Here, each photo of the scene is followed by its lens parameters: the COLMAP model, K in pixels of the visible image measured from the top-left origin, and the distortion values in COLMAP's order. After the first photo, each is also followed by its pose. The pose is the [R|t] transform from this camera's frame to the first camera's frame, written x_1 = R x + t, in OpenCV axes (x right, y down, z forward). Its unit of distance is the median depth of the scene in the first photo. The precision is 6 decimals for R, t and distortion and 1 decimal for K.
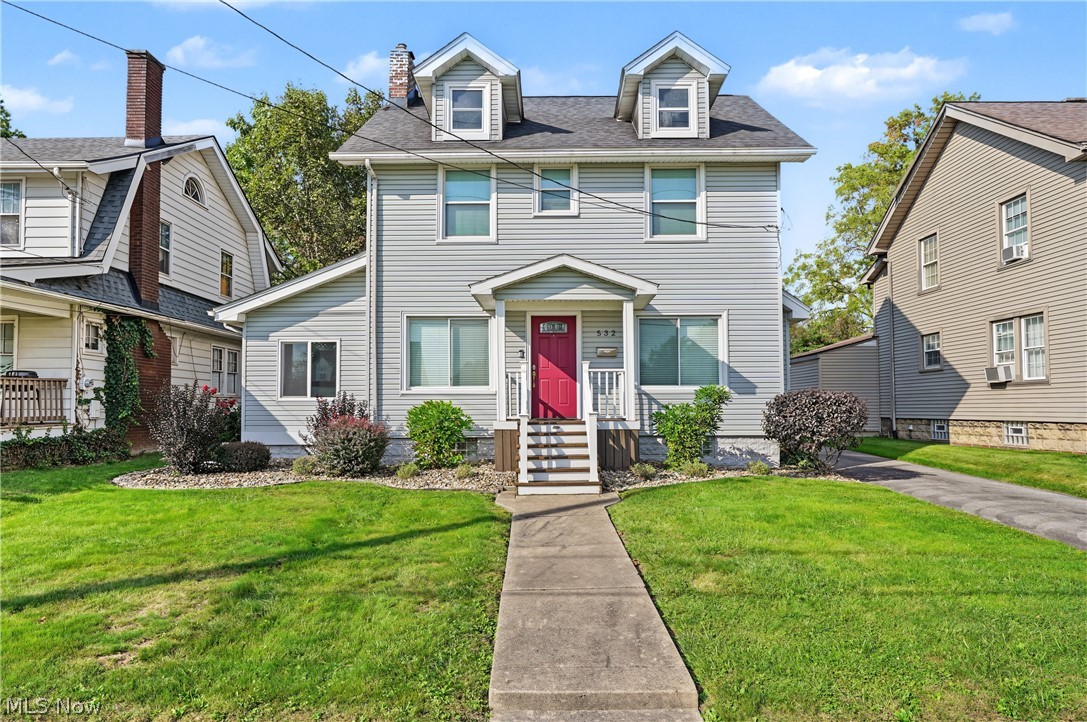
lens RADIAL K [[638.3, 0, 528.2], [0, 638.3, 386.8], [0, 0, 1]] dist [-0.003951, 0.001540]
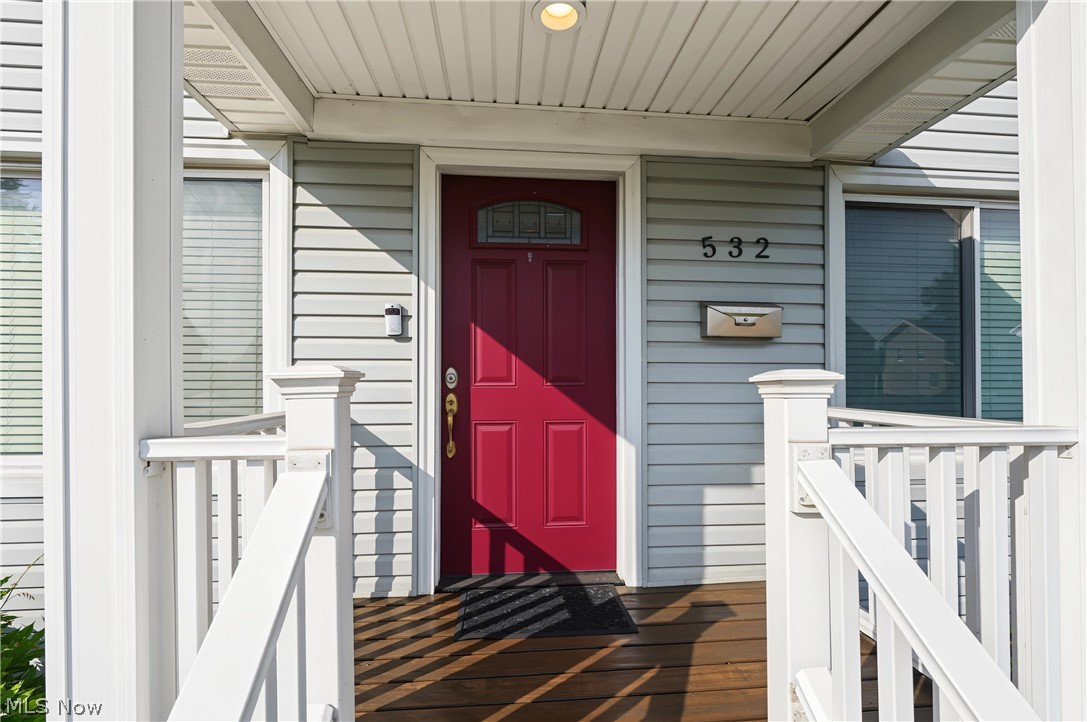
lens RADIAL K [[502.4, 0, 545.7], [0, 502.4, 363.9], [0, 0, 1]] dist [-0.008608, 0.002044]
pose [[0.995442, 0.004788, 0.095247, 0.026943], [-0.006777, 0.999765, 0.020575, -0.040290], [-0.095126, -0.021127, 0.995241, 0.798221]]
